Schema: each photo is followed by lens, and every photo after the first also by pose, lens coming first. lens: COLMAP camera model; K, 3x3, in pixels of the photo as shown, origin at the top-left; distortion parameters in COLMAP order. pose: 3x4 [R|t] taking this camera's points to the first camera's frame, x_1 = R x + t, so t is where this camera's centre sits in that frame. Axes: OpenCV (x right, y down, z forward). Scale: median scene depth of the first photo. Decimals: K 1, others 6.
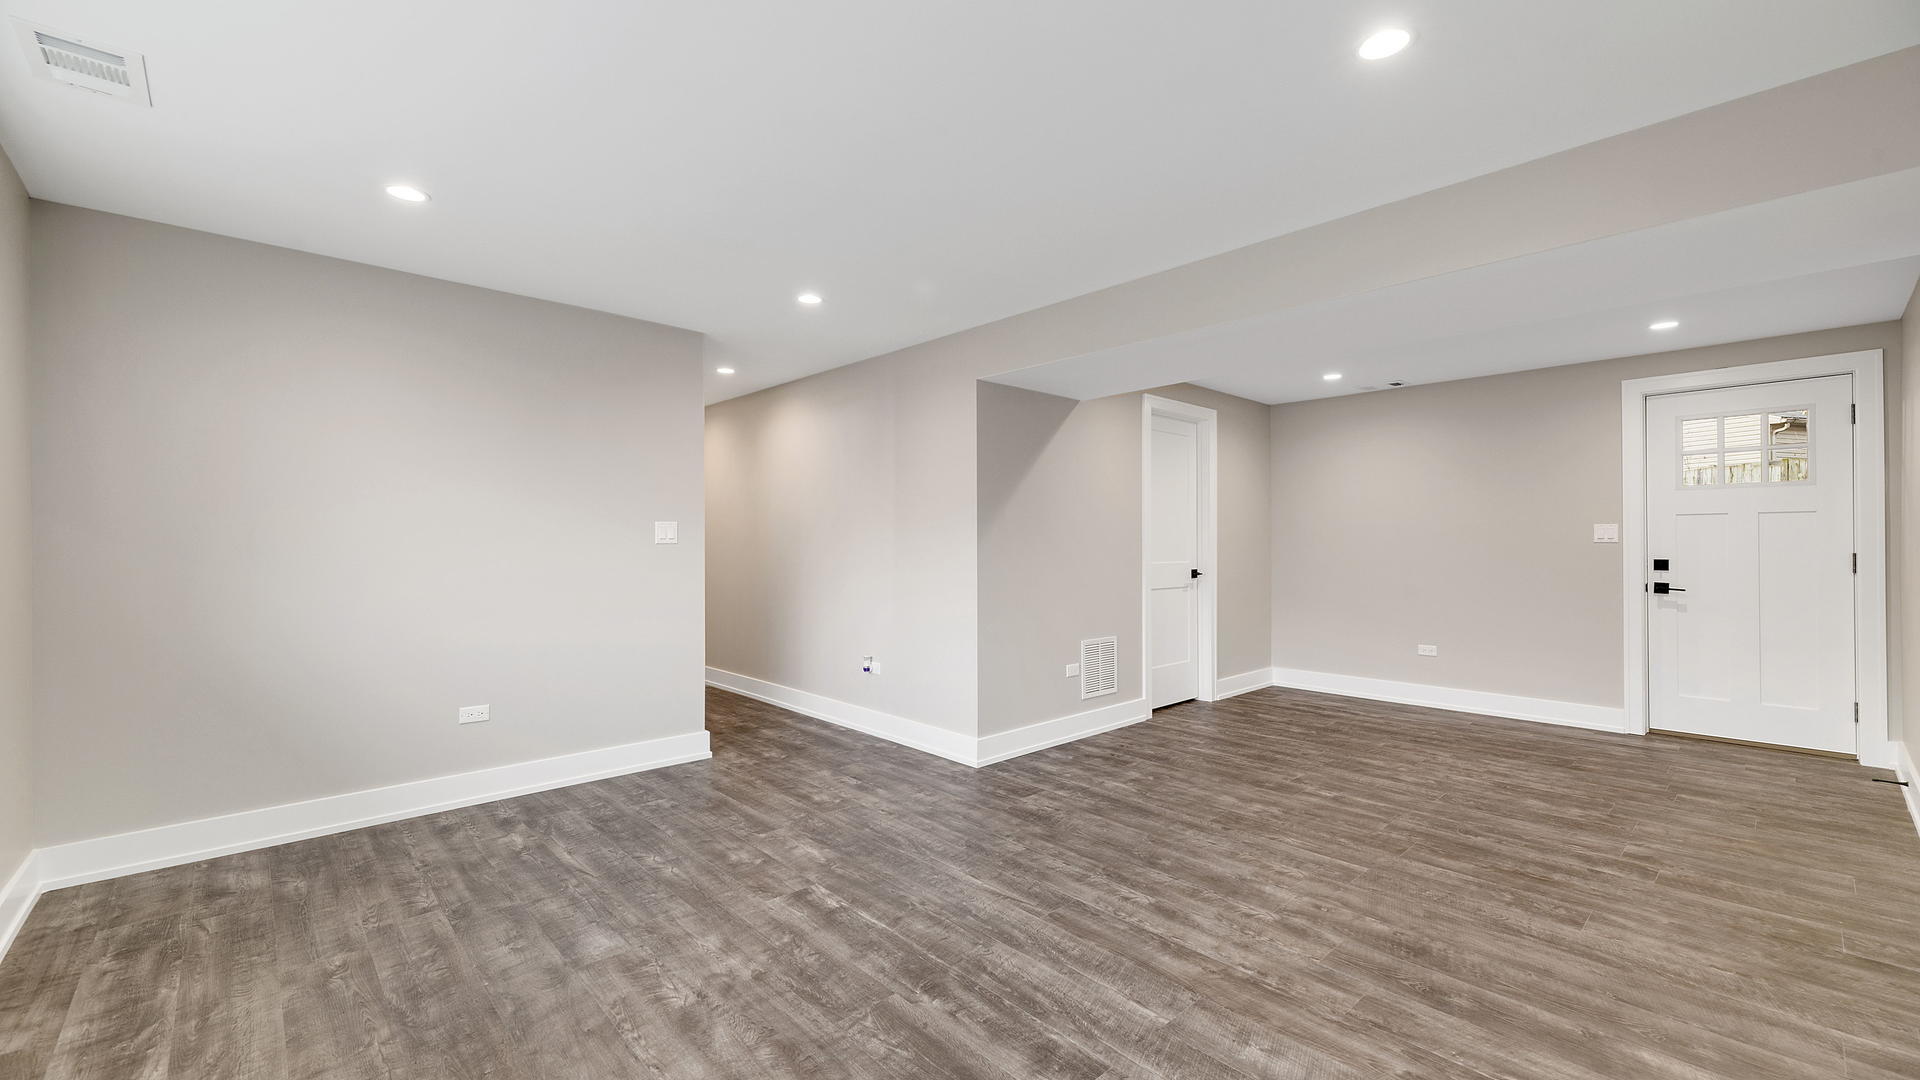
lens RADIAL K [[767.8, 0, 943.1], [0, 767.8, 538.7], [0, 0, 1]] dist [0.015638, 0.000093]
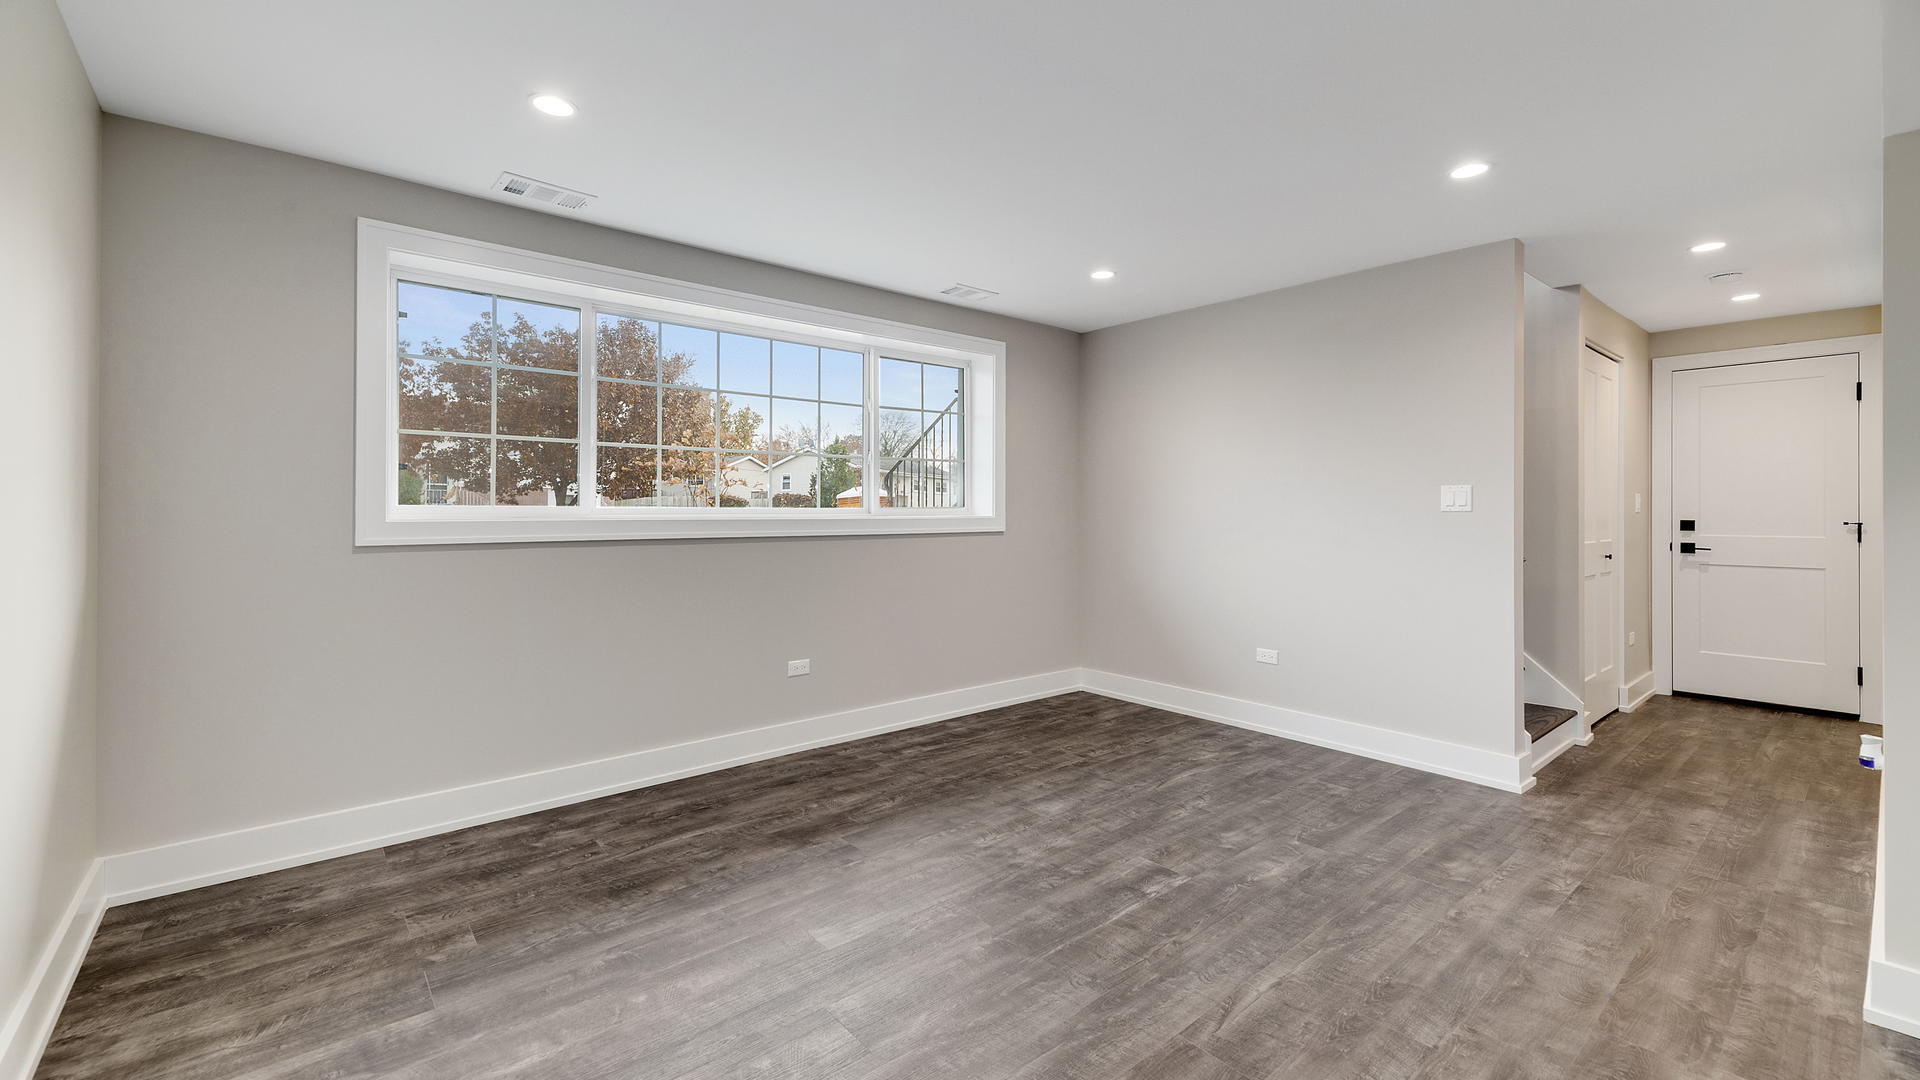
lens RADIAL K [[783.7, 0, 961.3], [0, 783.7, 502.8], [0, 0, 1]] dist [0.017865, -0.000365]
pose [[-0.028627, -0.010398, -0.999536, 0.591228], [0.001248, 0.999945, -0.010437, 0.006127], [0.999589, -0.001546, -0.028613, 0.562295]]
